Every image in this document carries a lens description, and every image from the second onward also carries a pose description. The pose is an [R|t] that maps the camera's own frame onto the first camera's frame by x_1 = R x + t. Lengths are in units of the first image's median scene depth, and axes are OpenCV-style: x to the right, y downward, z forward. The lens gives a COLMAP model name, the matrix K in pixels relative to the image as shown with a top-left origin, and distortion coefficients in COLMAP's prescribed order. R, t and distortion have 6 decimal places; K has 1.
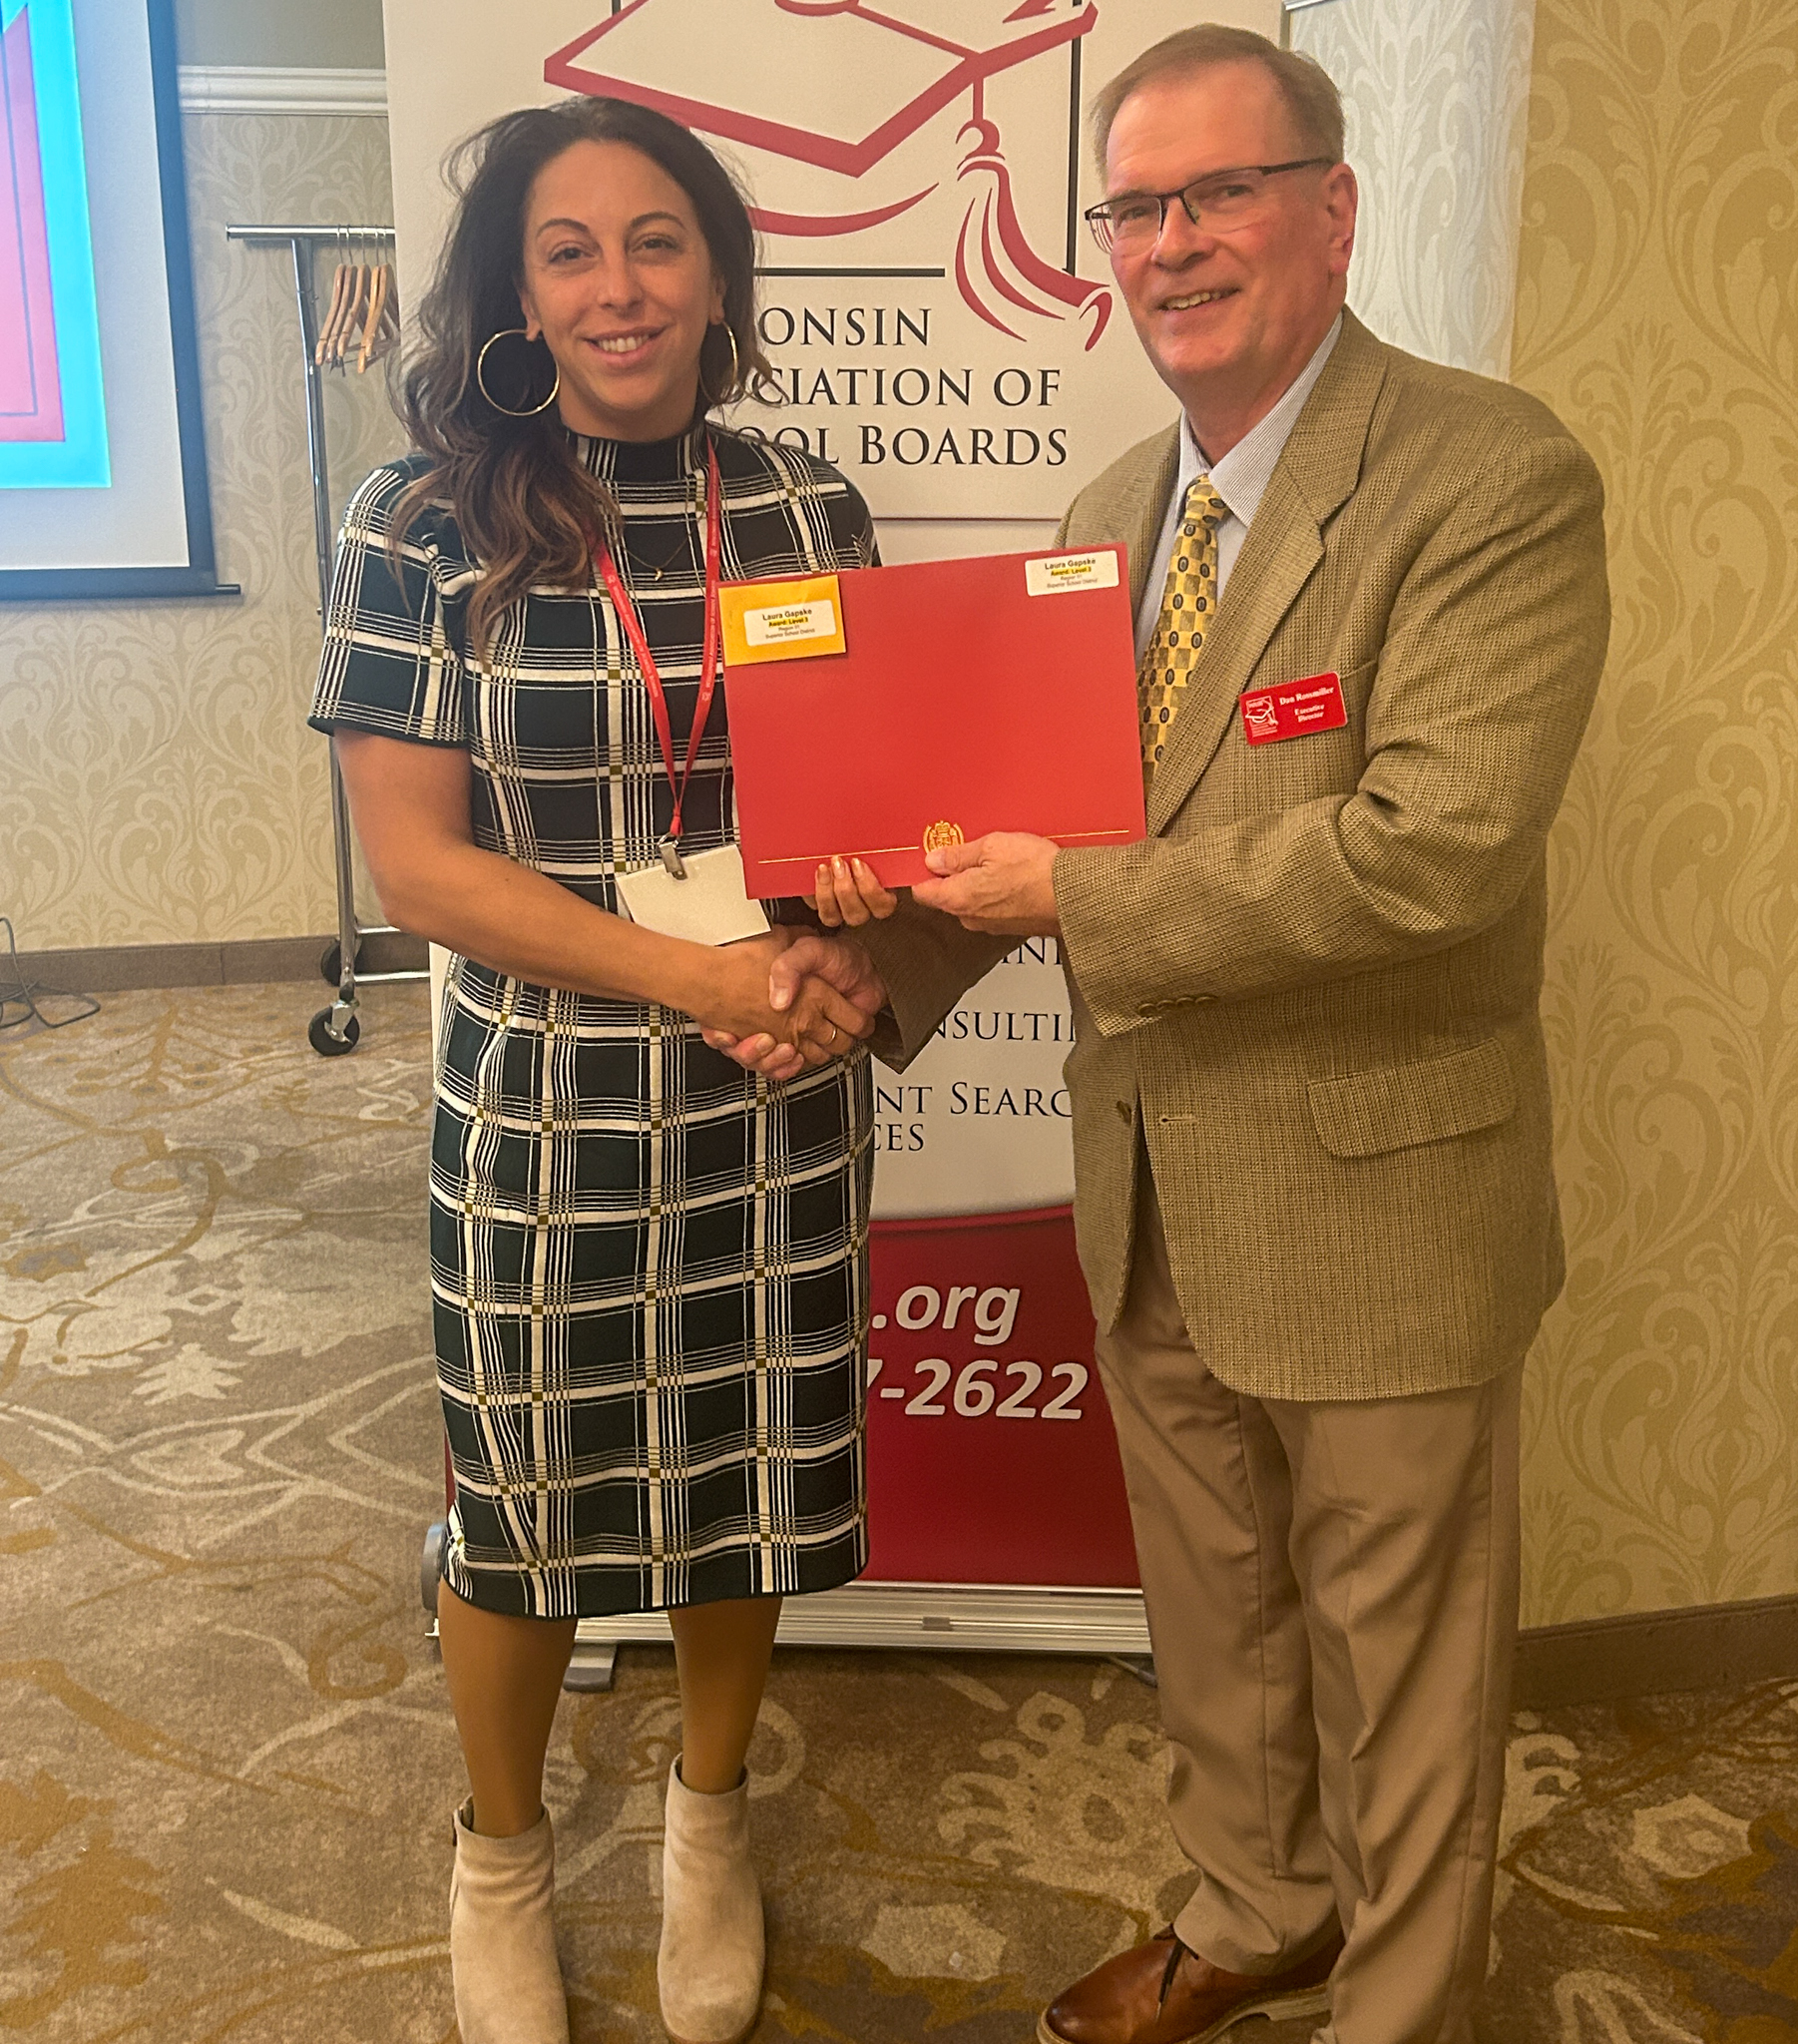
lens RADIAL K [[2215.5, 0, 877.2], [0, 2215.5, 848.5], [0, 0, 1]] dist [0.003551, 0.000000]
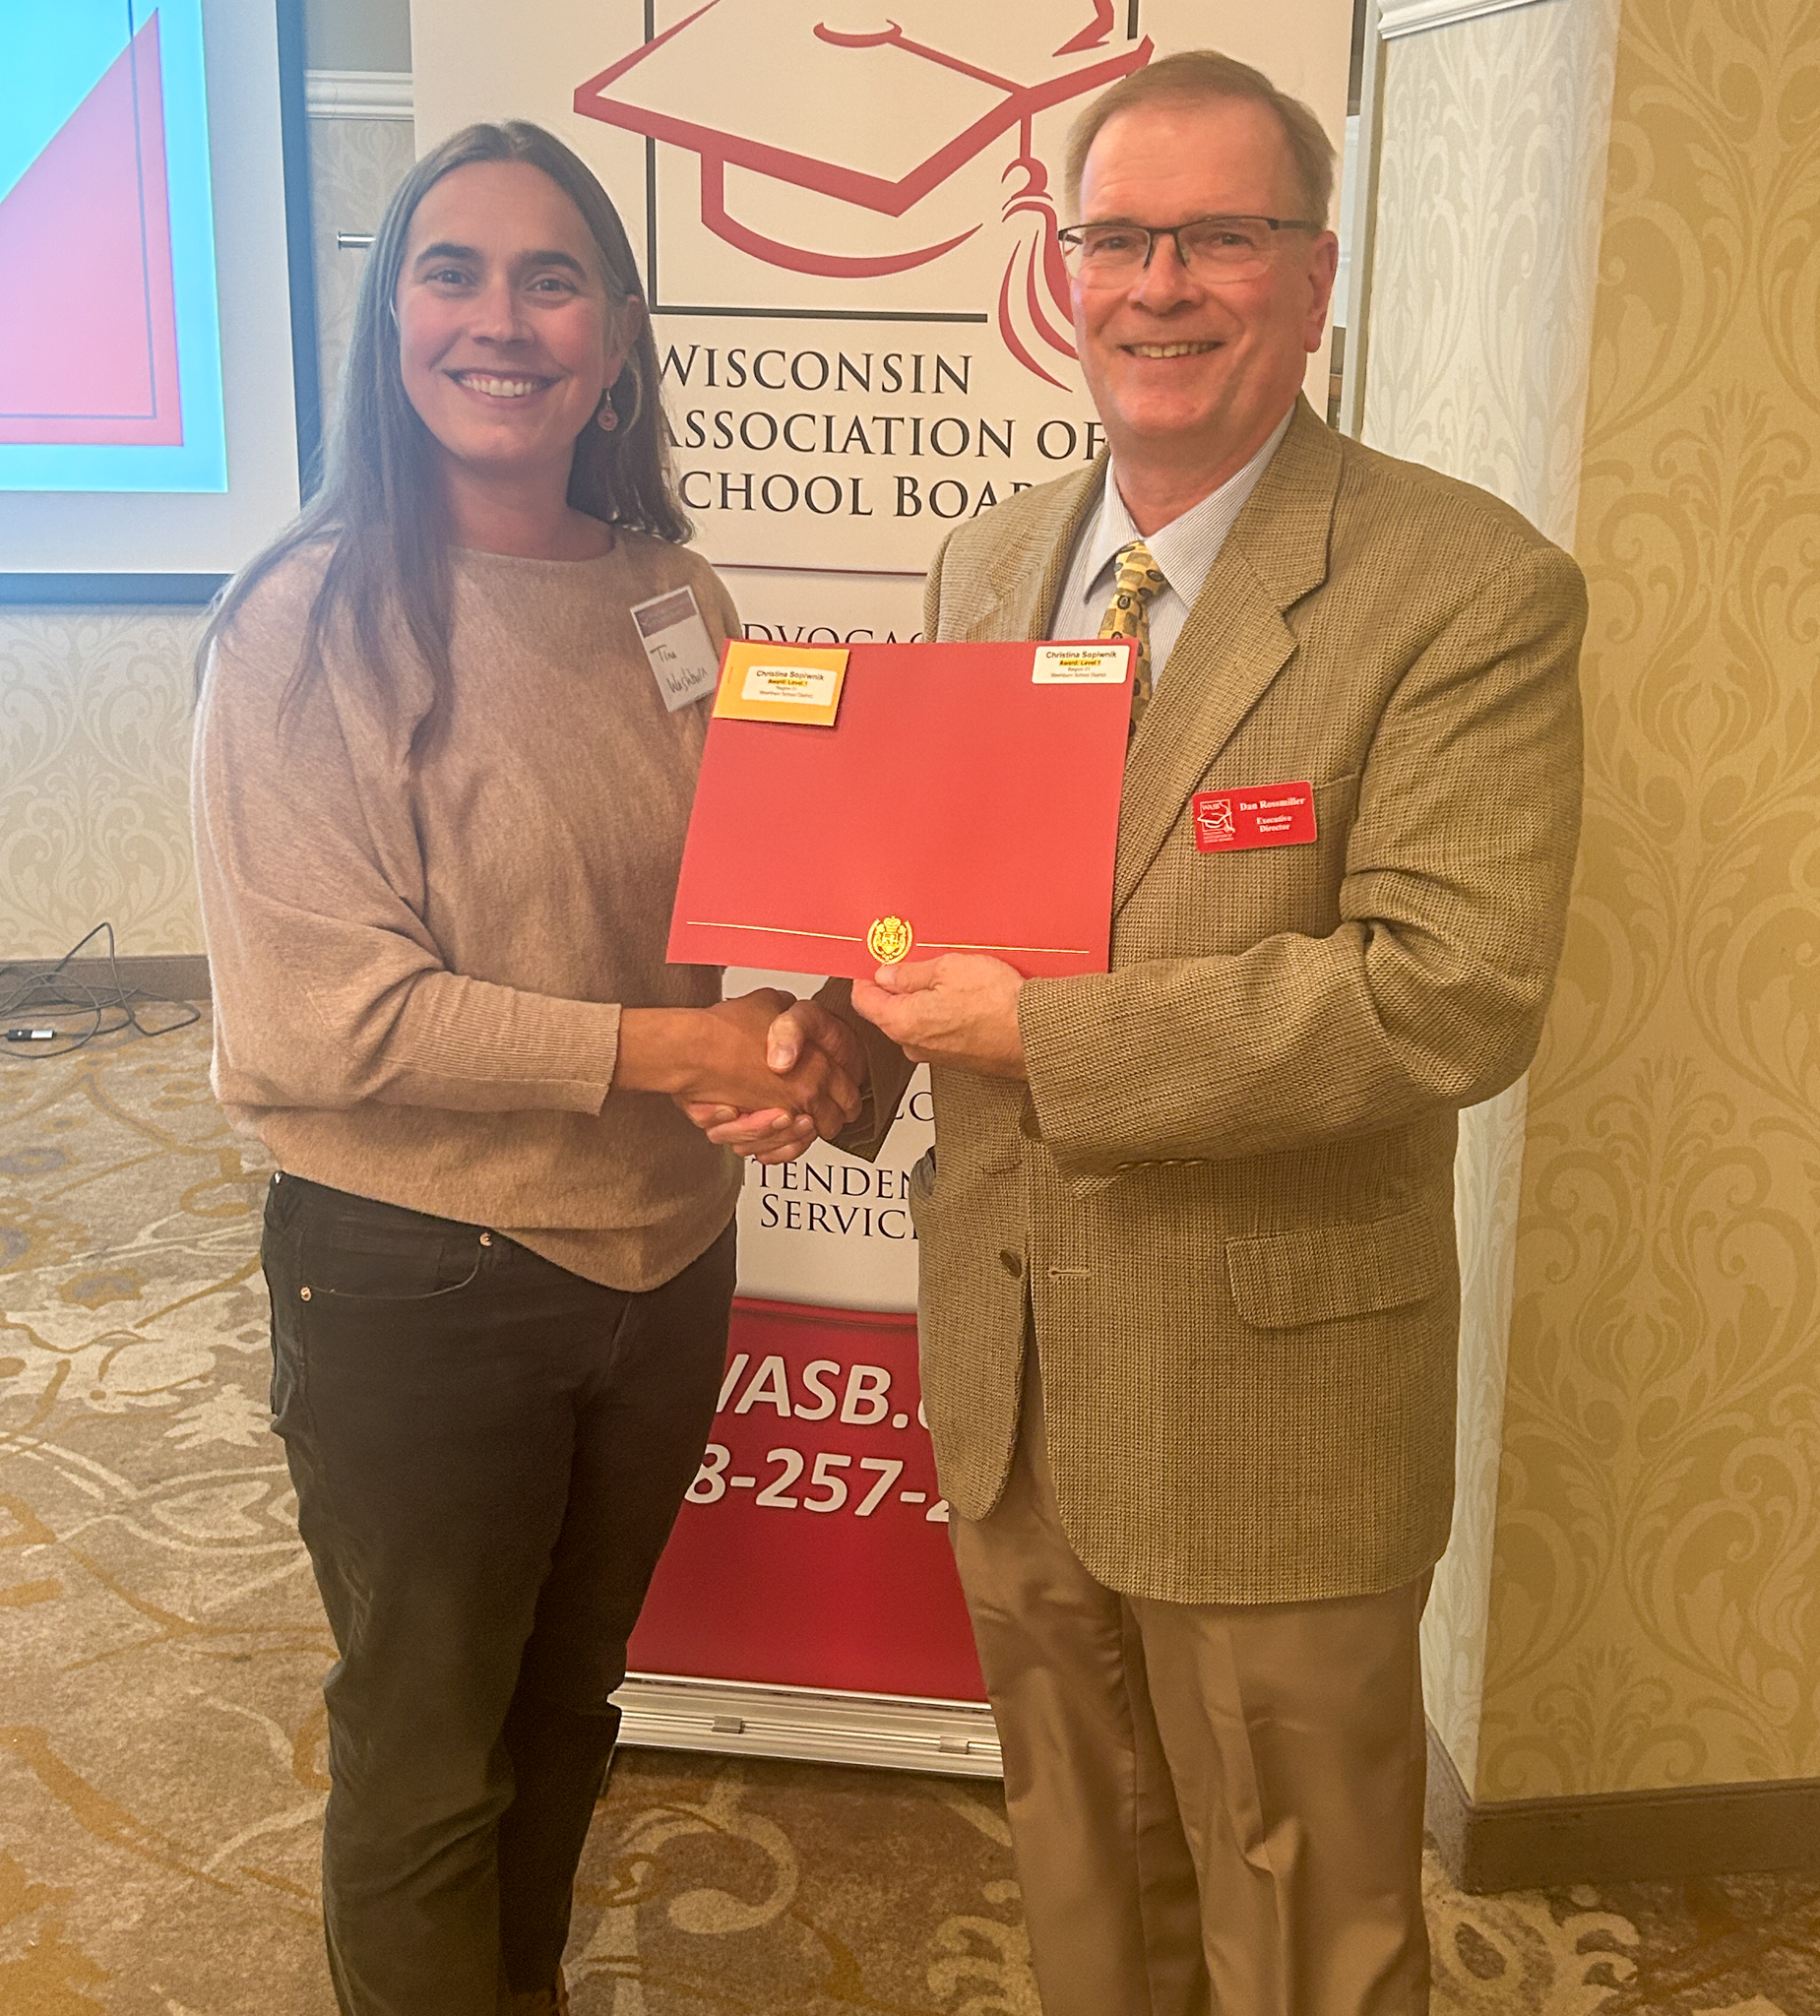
lens RADIAL K [[2248.3, 0, 903.8], [0, 2248.3, 808.1], [0, 0, 1]] dist [0.003286, 0.000000]
pose [[0.996996, 0.032061, -0.070511, 0.062876], [-0.033272, 0.999317, -0.016056, -0.031820], [0.069948, 0.018354, 0.997382, 0.043019]]
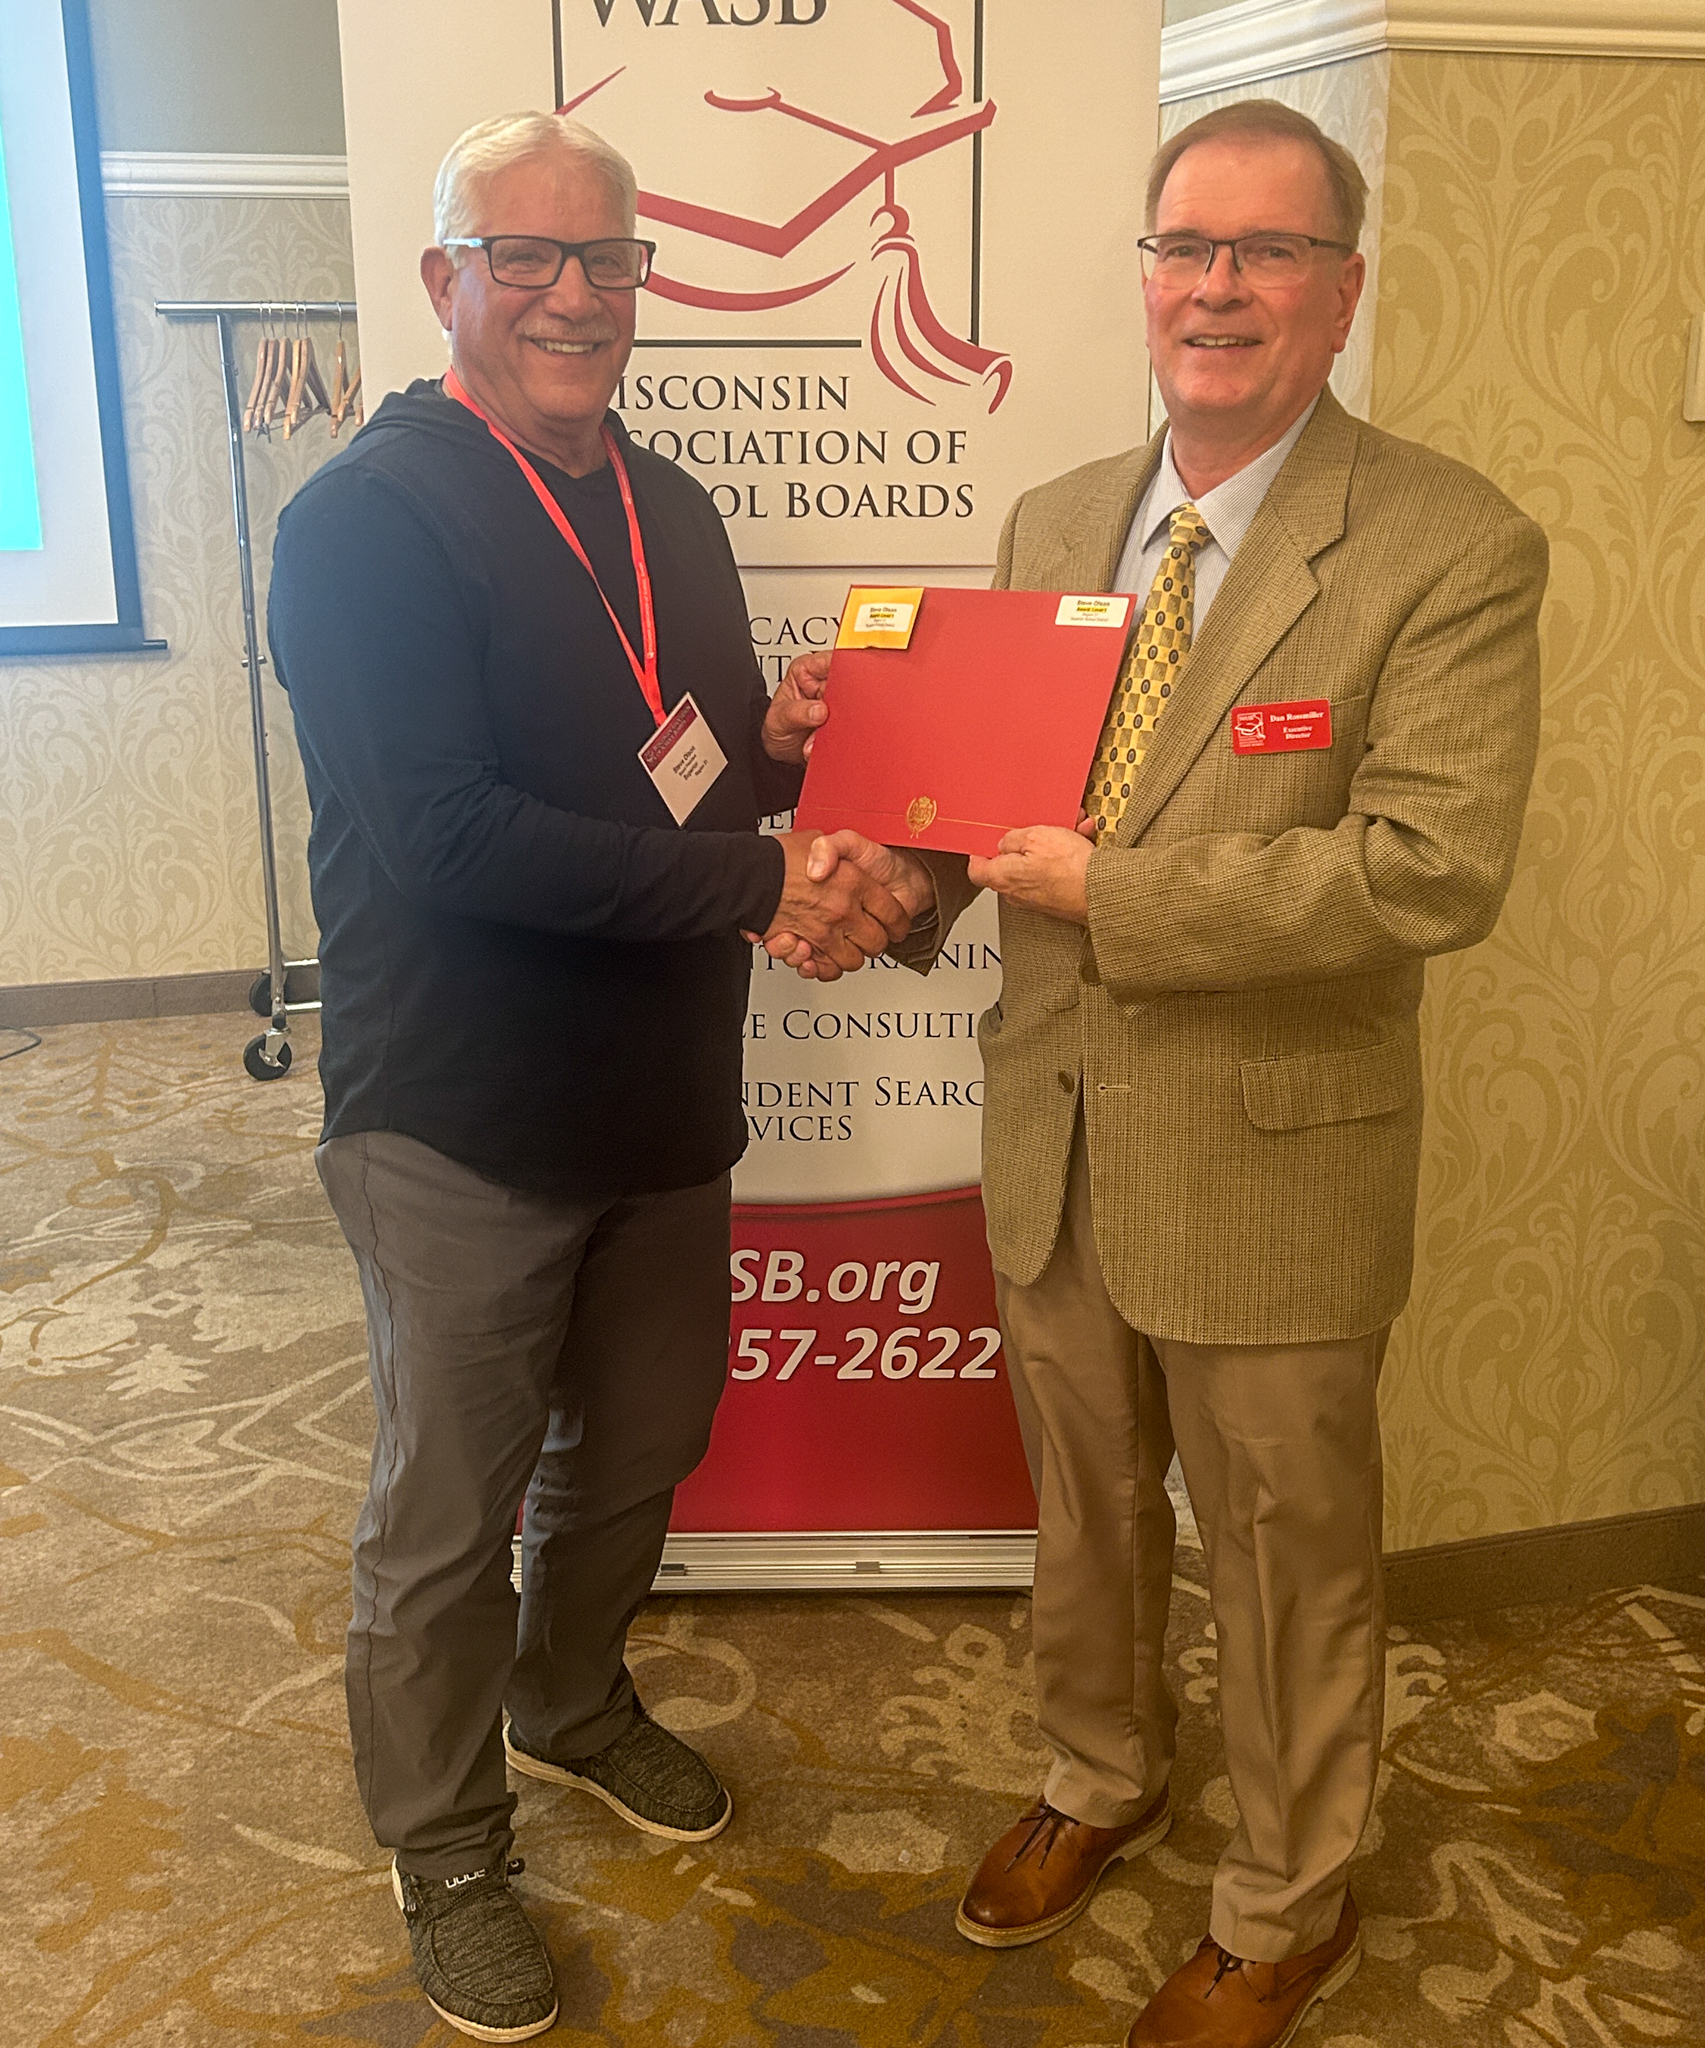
lens RADIAL K [[2090.7, 0, 847.7], [0, 2090.7, 900.4], [0, 0, 1]] dist [0.005334, 0.000000]
pose [[0.998491, -0.018743, 0.051616, -0.032326], [0.018406, 0.999806, 0.007002, 0.009878], [-0.051737, -0.006041, 0.998642, -0.041042]]
